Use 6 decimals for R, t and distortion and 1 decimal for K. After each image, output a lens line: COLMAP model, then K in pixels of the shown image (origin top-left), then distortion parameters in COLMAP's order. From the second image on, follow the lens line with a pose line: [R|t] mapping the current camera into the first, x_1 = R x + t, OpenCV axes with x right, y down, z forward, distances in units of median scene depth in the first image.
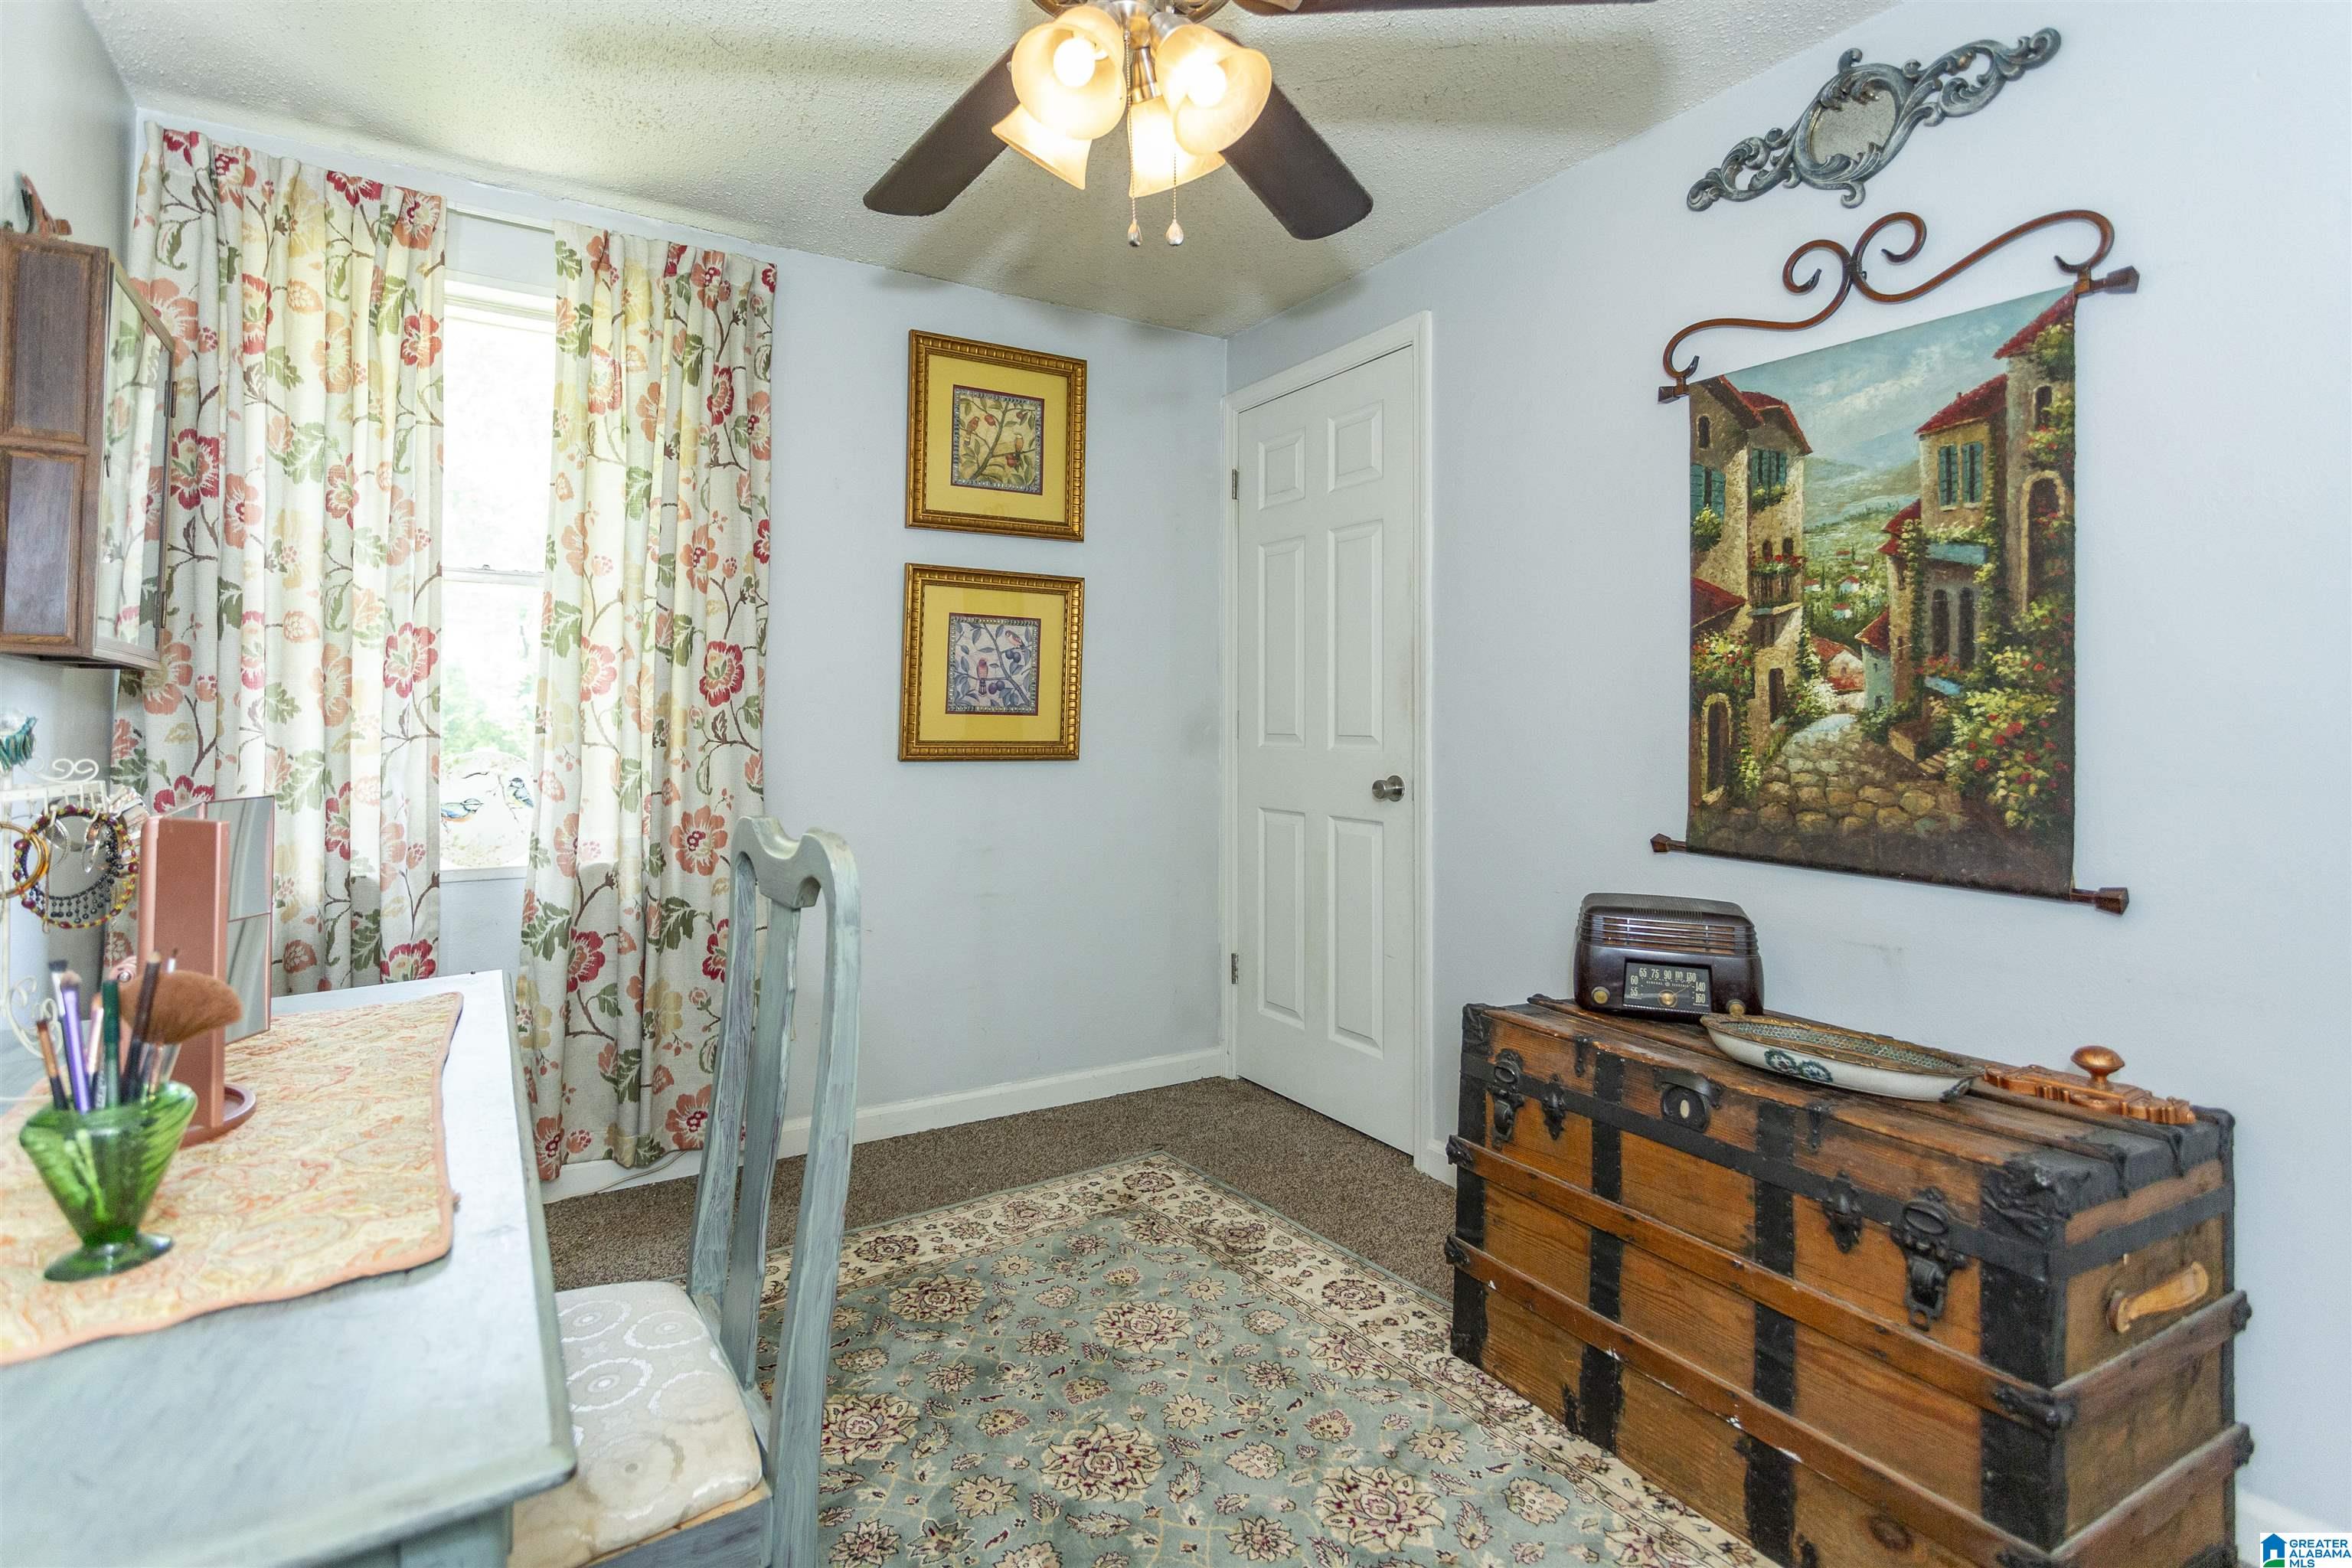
lens RADIAL K [[1109.4, 0, 1167.8], [0, 1109.4, 702.4], [0, 0, 1]] dist [0.006165, 0.001302]
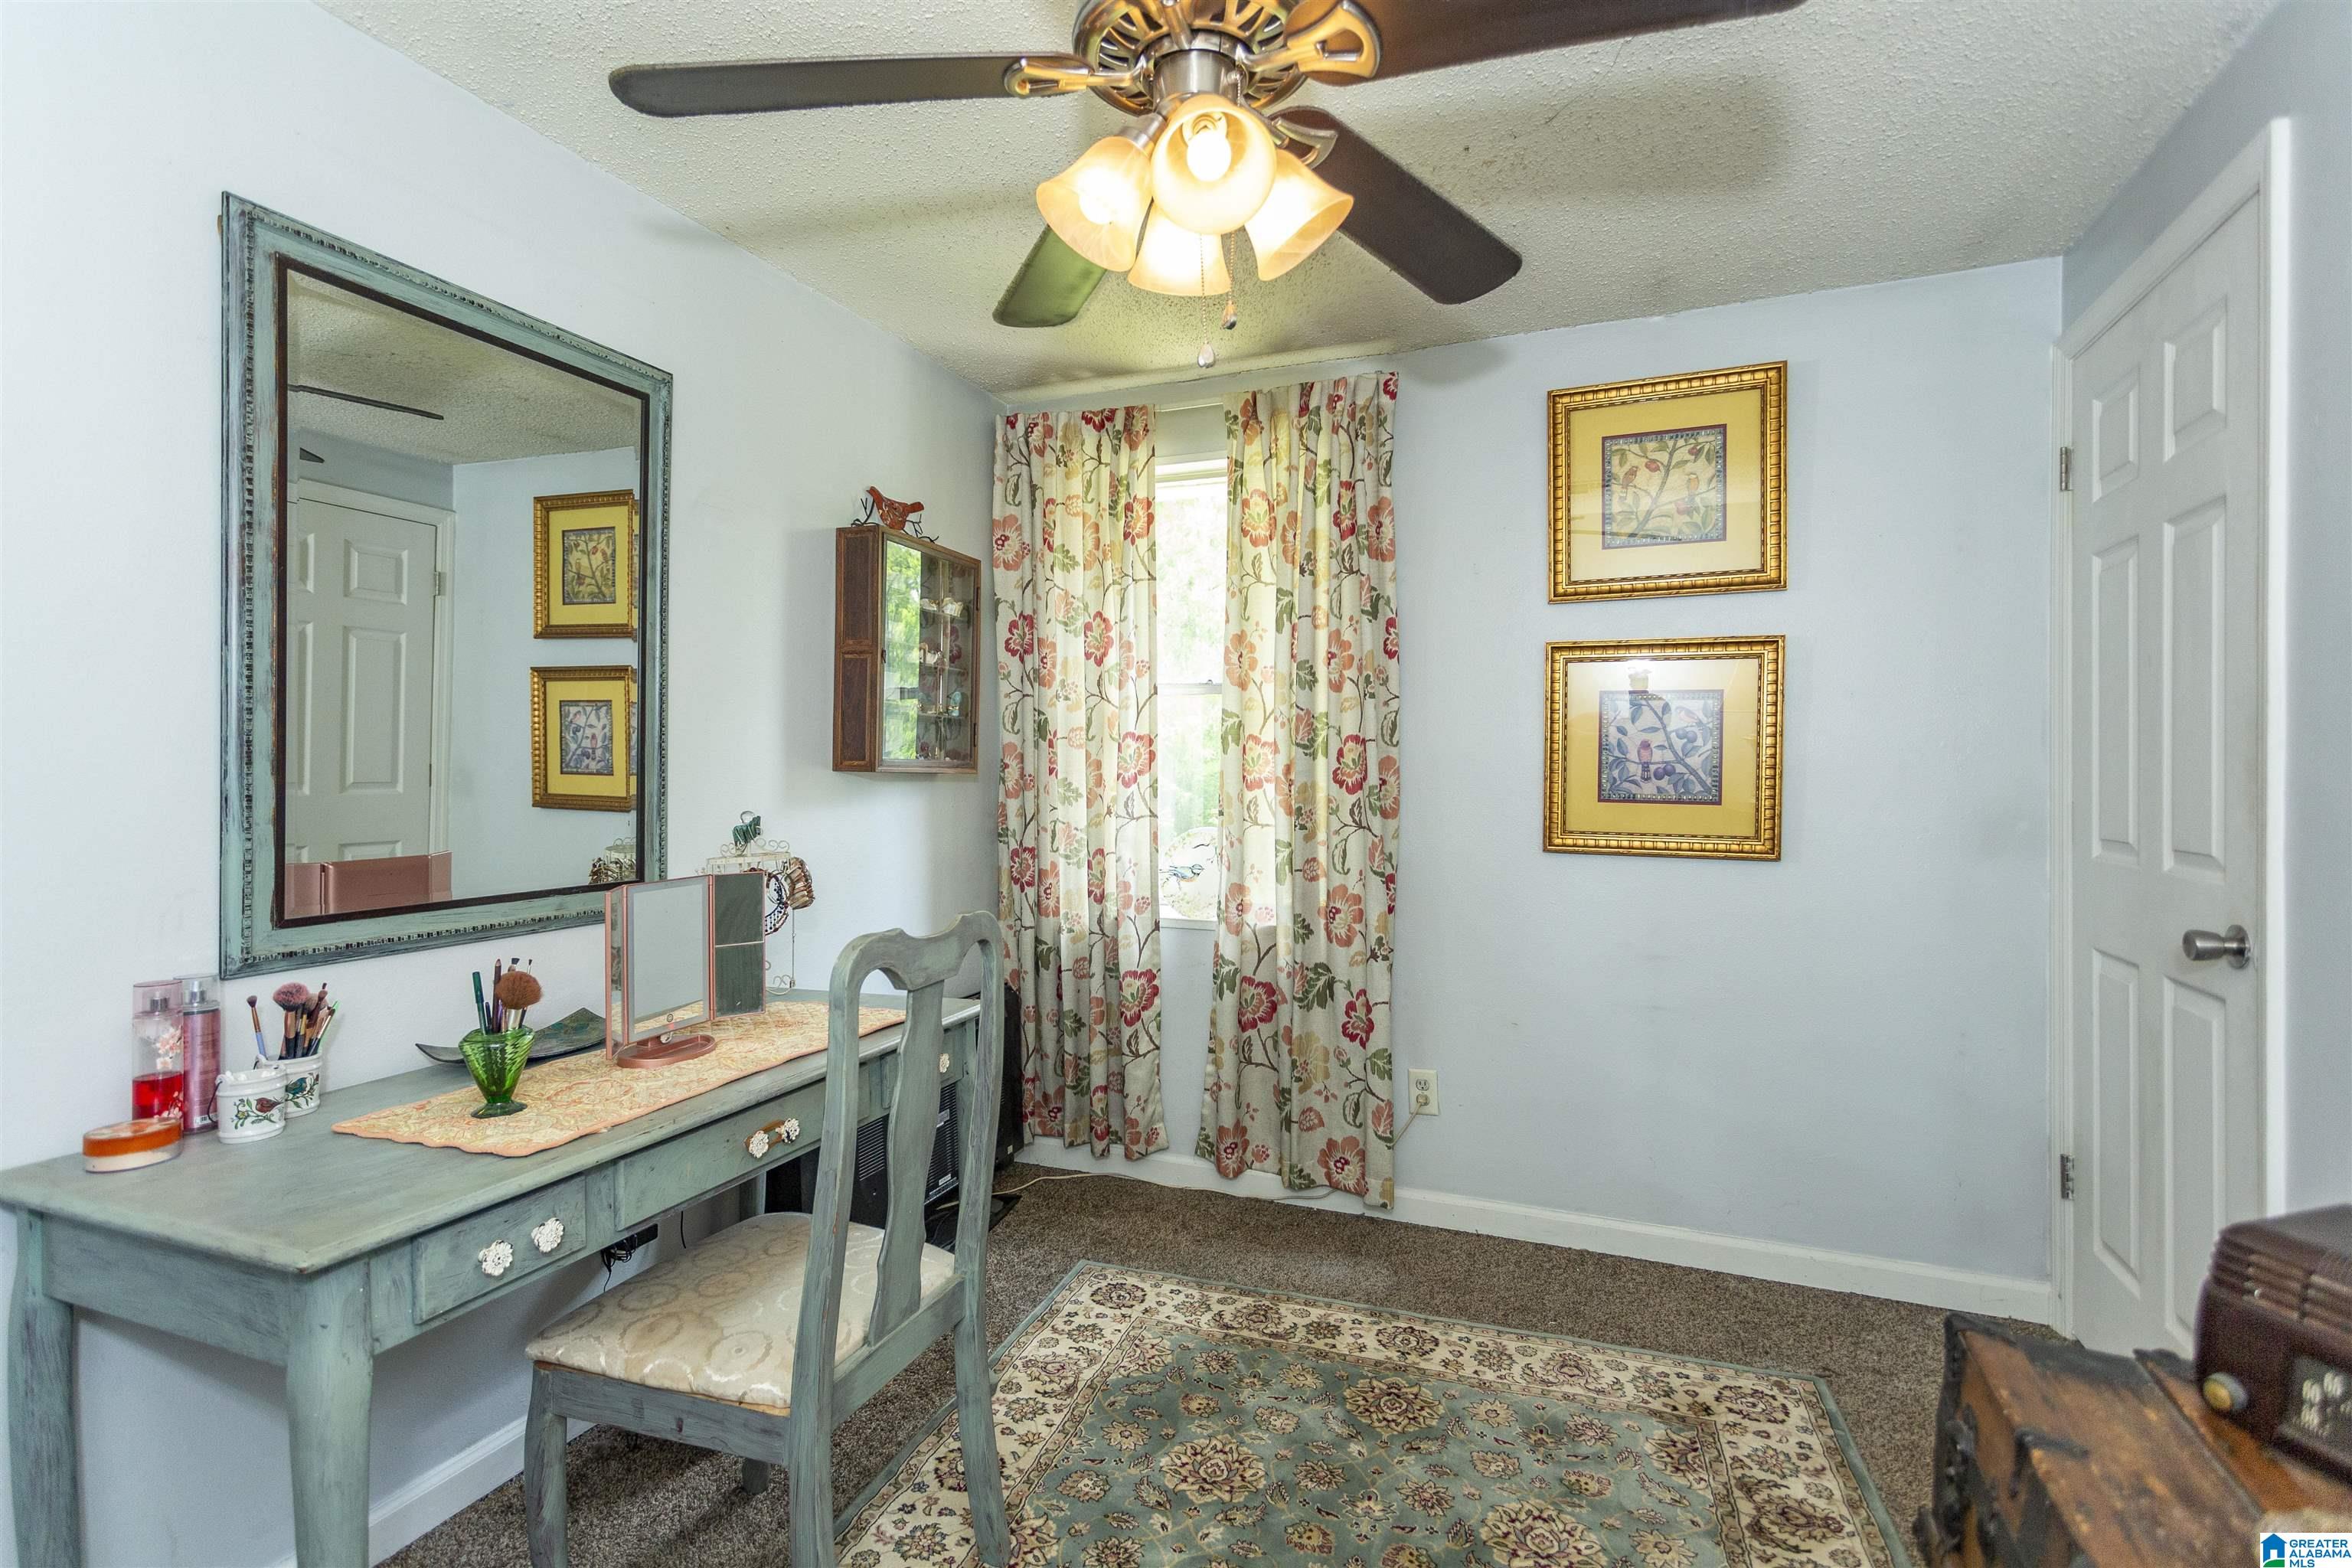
lens RADIAL K [[1109.4, 0, 1187.5], [0, 1109.4, 780.2], [0, 0, 1]] dist [0.006165, 0.001302]
pose [[0.610811, 0.007067, -0.791745, 0.366375], [0.009726, 0.999818, 0.016427, -0.030356], [0.791717, -0.017734, 0.610631, 0.206335]]
